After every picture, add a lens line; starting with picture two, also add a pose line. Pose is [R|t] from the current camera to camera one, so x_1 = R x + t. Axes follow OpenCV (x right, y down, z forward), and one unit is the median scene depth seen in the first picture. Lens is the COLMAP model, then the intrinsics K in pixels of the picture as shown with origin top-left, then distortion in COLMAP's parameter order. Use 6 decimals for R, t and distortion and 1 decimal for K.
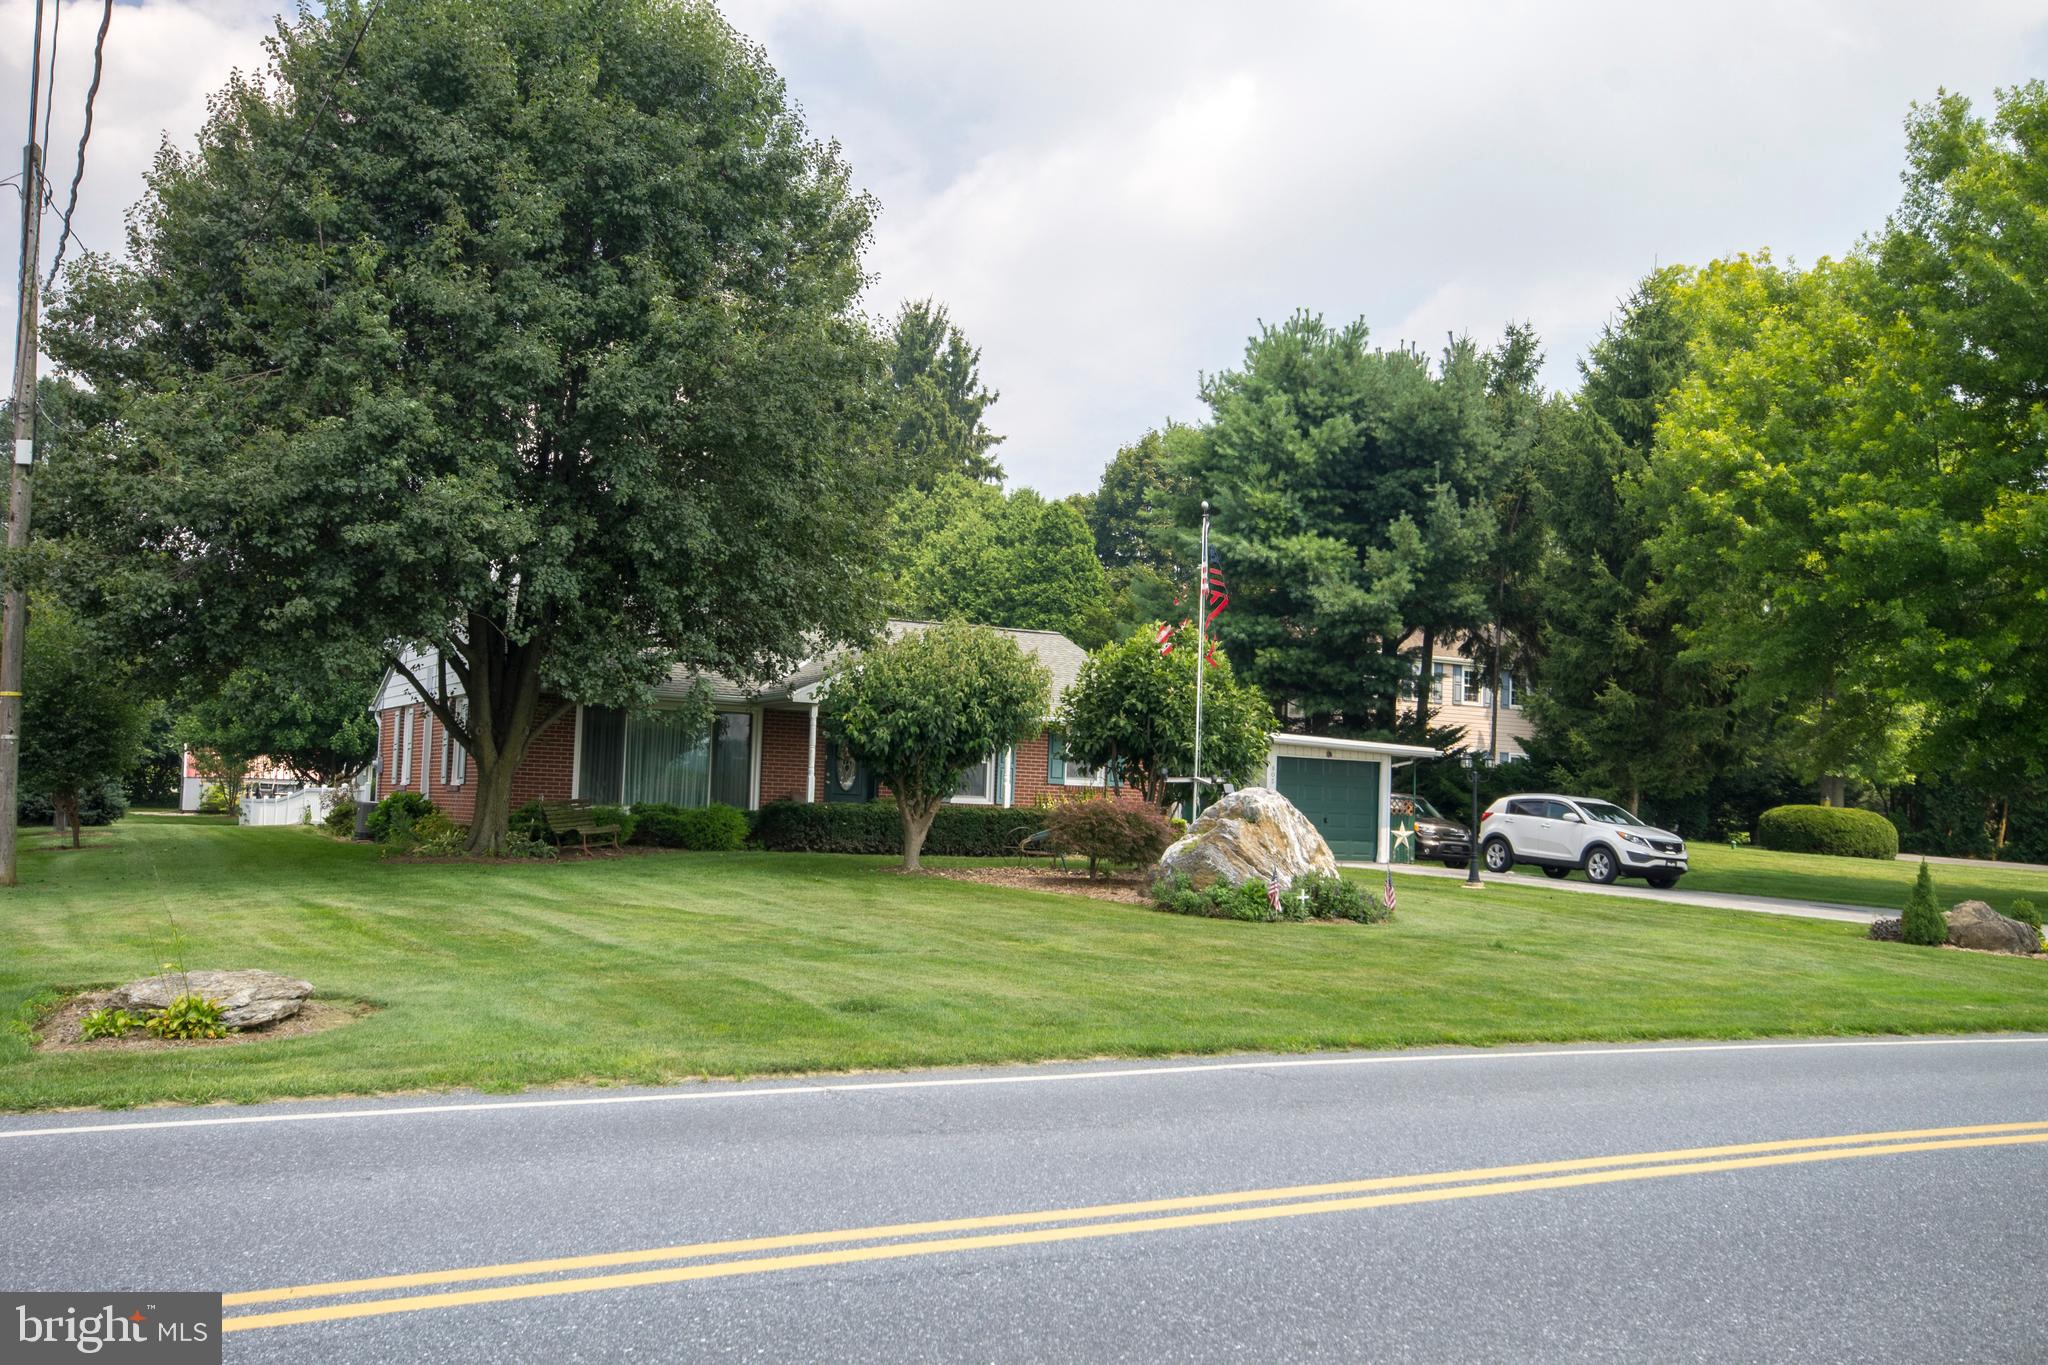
lens RADIAL K [[1806.6, 0, 1024.0], [0, 1806.6, 682.5], [0, 0, 1]] dist [0.022043, -0.005381]
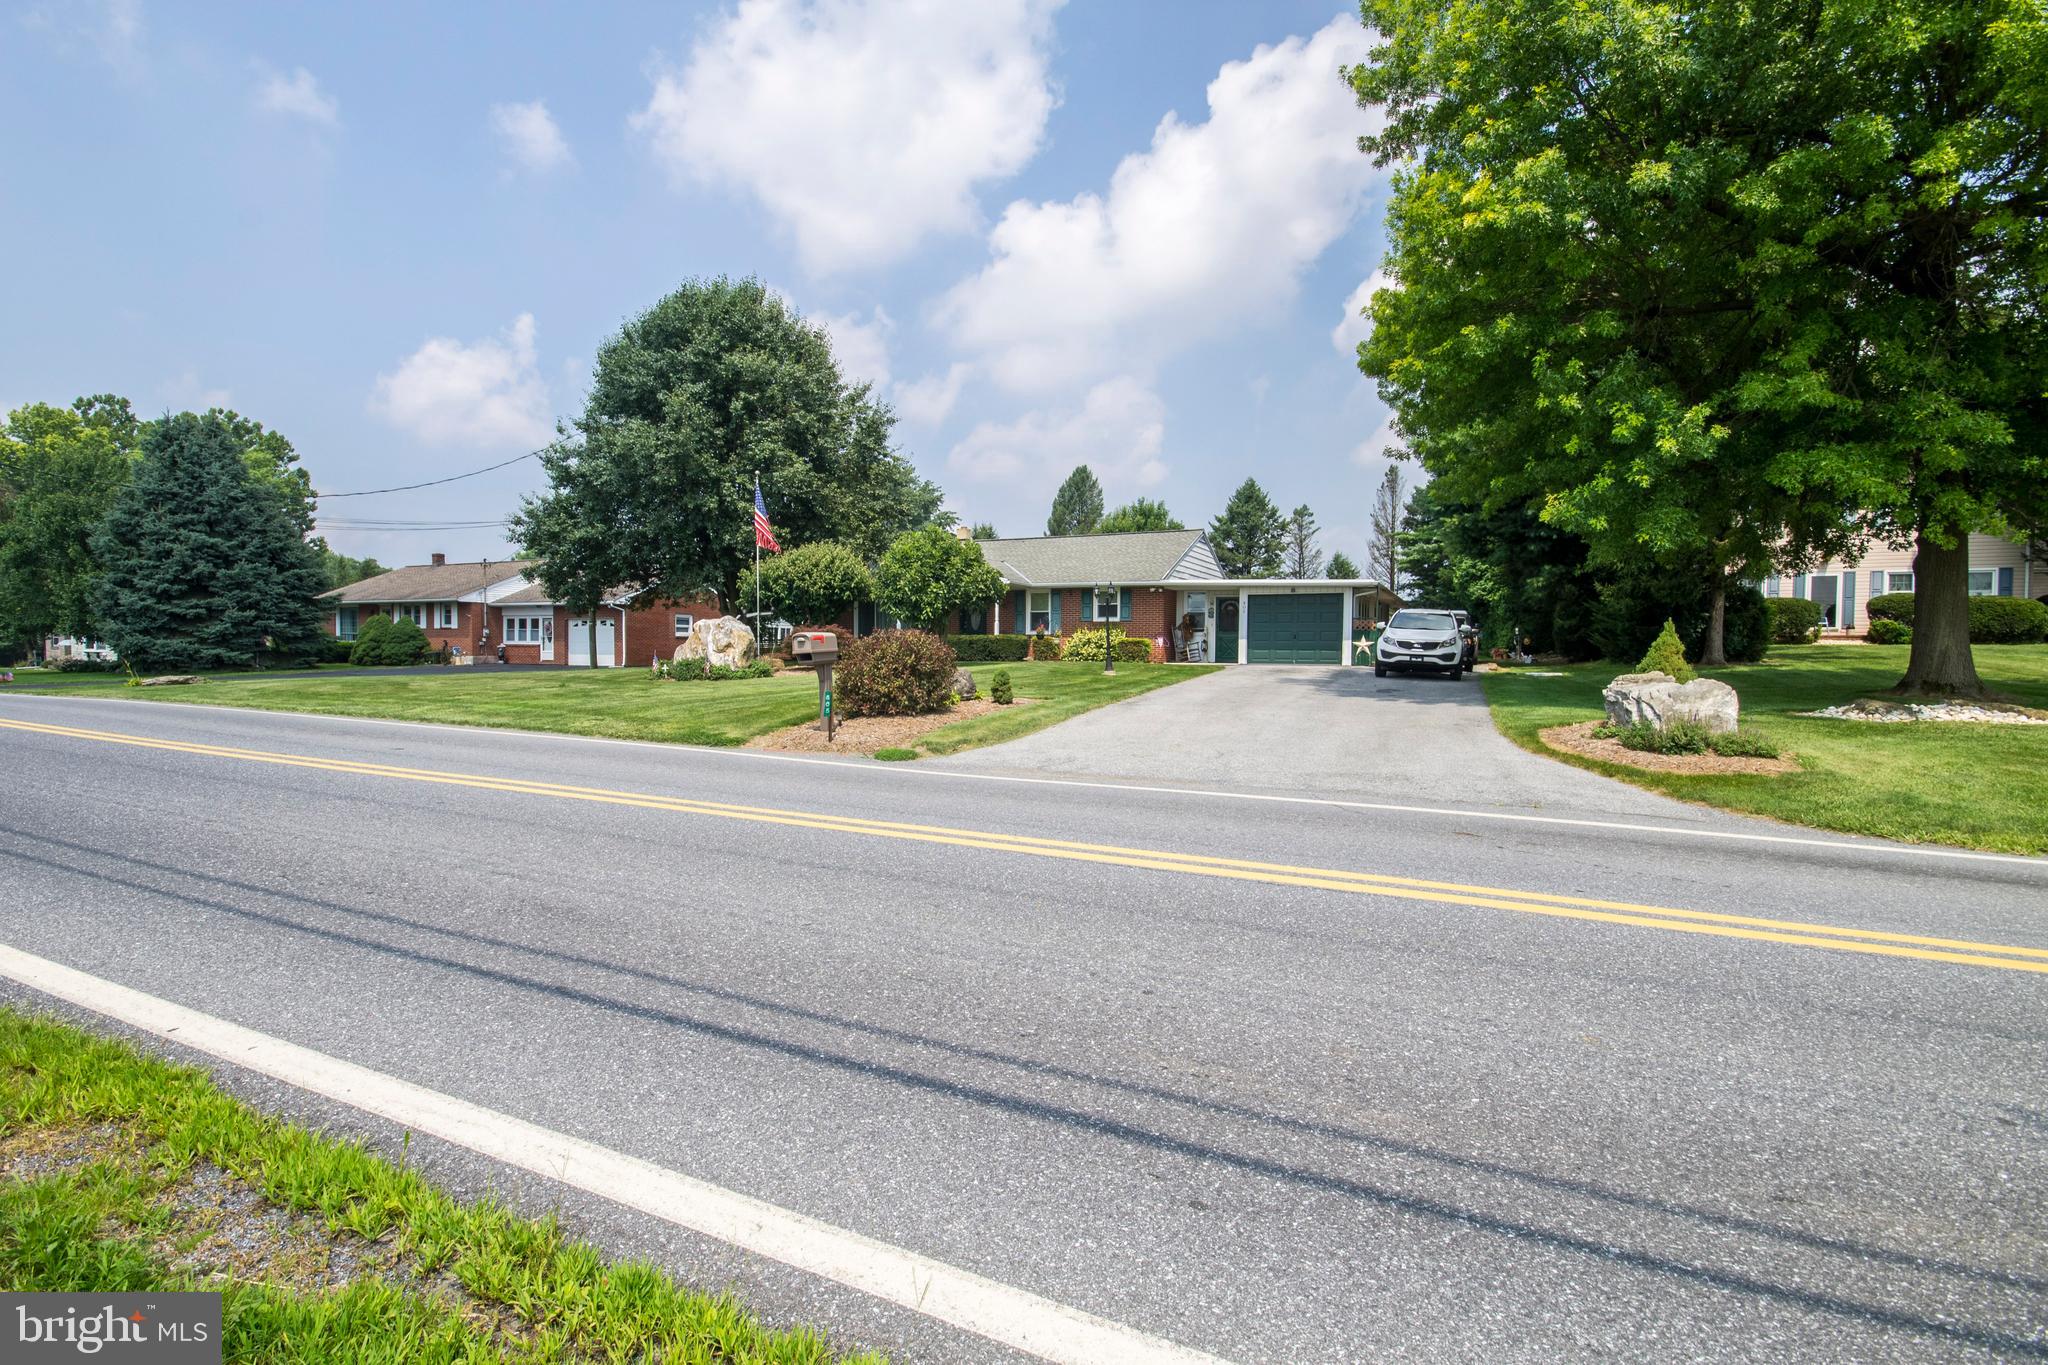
lens RADIAL K [[969.8, 0, 1015.9], [0, 969.8, 676.0], [0, 0, 1]] dist [-0.000082, 0.000110]
pose [[0.565920, -0.005837, -0.824439, 0.571148], [0.072500, 0.996453, 0.042711, 0.049318], [0.821266, -0.083943, 0.564336, 0.315479]]
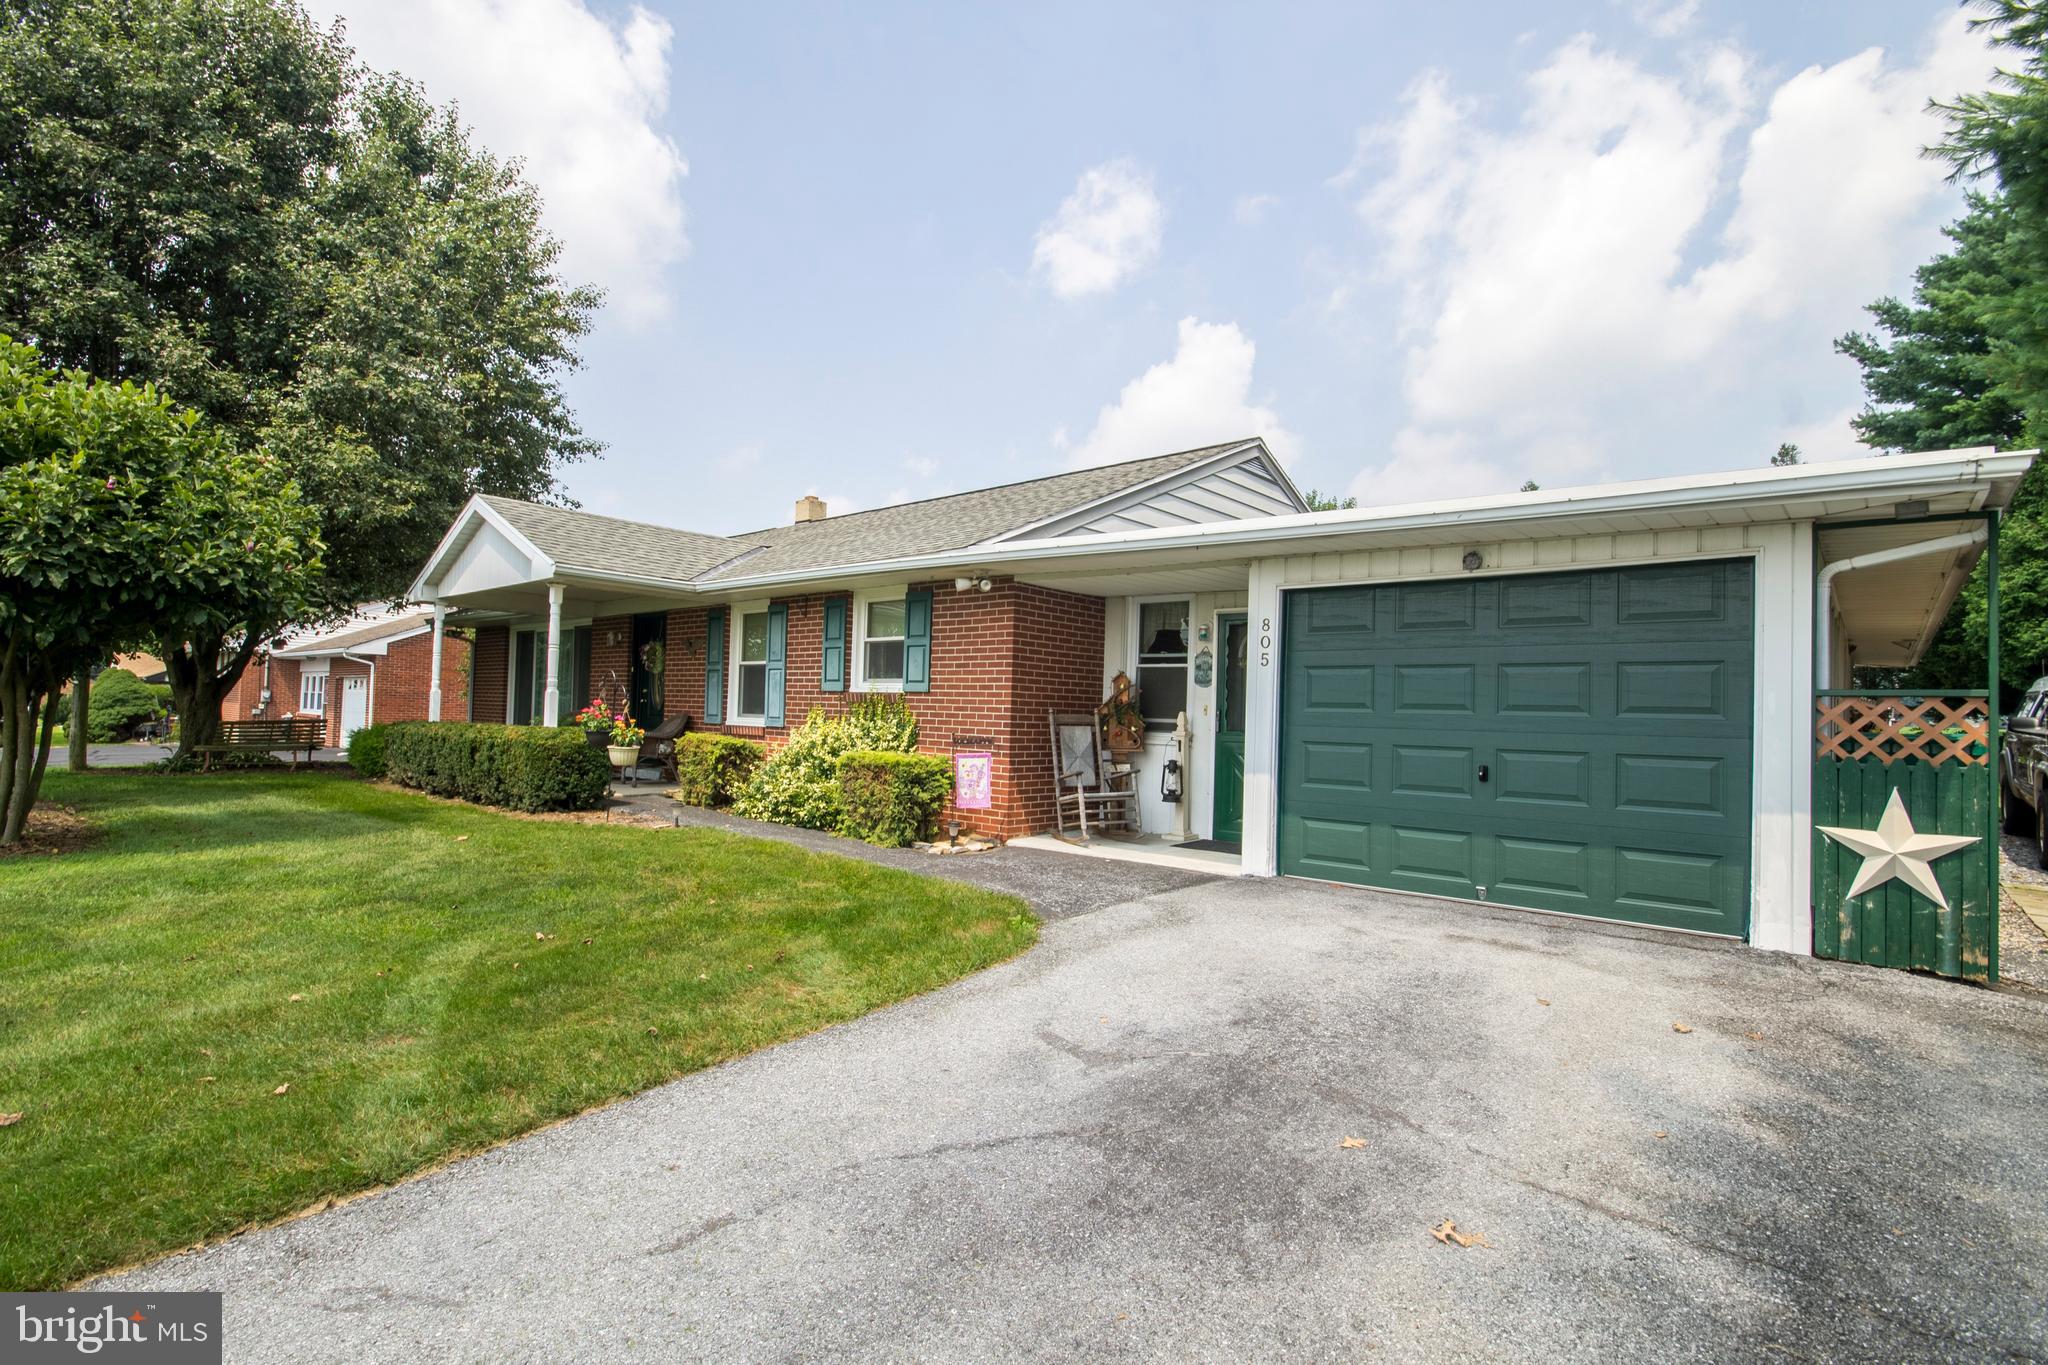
lens RADIAL K [[972.3, 0, 1013.9], [0, 972.3, 688.1], [0, 0, 1]] dist [-0.000939, -0.000399]
pose [[0.318514, -0.049180, -0.946642, 0.250929], [0.050415, 0.998119, -0.034891, 0.053394], [0.946577, -0.036612, 0.320394, 0.731710]]
